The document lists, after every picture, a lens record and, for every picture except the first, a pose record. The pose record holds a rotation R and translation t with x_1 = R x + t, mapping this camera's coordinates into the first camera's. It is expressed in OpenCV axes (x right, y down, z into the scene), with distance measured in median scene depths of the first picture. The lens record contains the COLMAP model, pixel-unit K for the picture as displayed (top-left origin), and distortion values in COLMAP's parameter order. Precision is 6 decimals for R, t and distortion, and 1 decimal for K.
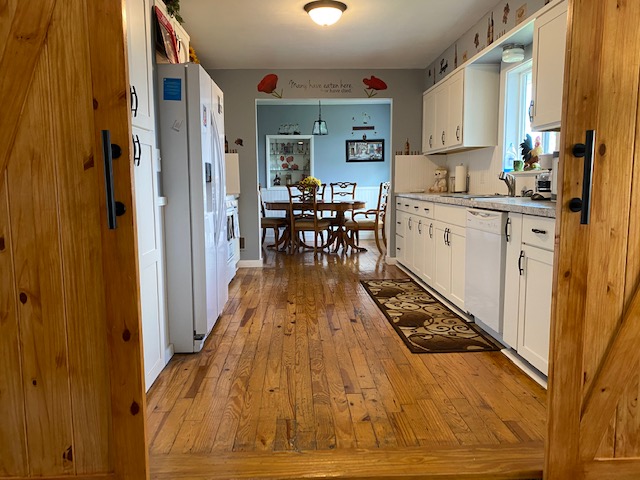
lens RADIAL K [[490.6, 0, 318.2], [0, 490.6, 238.2], [0, 0, 1]] dist [-0.012674, -0.014025]
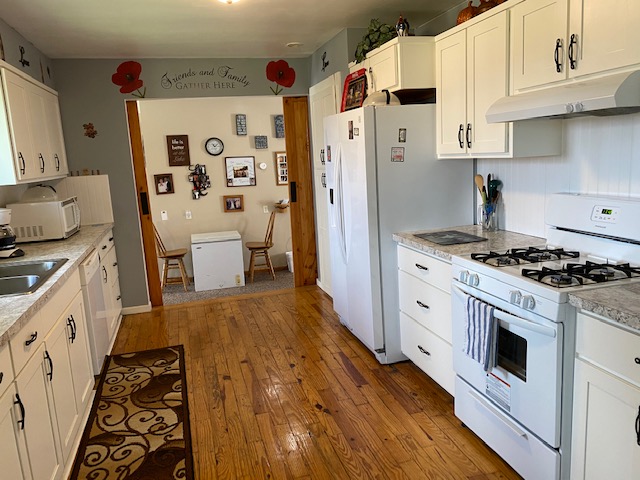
lens RADIAL K [[490.6, 0, 320.7], [0, 490.6, 240.8], [0, 0, 1]] dist [-0.012674, -0.014025]
pose [[-0.970121, 0.104904, -0.218769, 0.080404], [0.037748, 0.955973, 0.291018, -0.340302], [0.239667, 0.274065, -0.931369, 1.918467]]
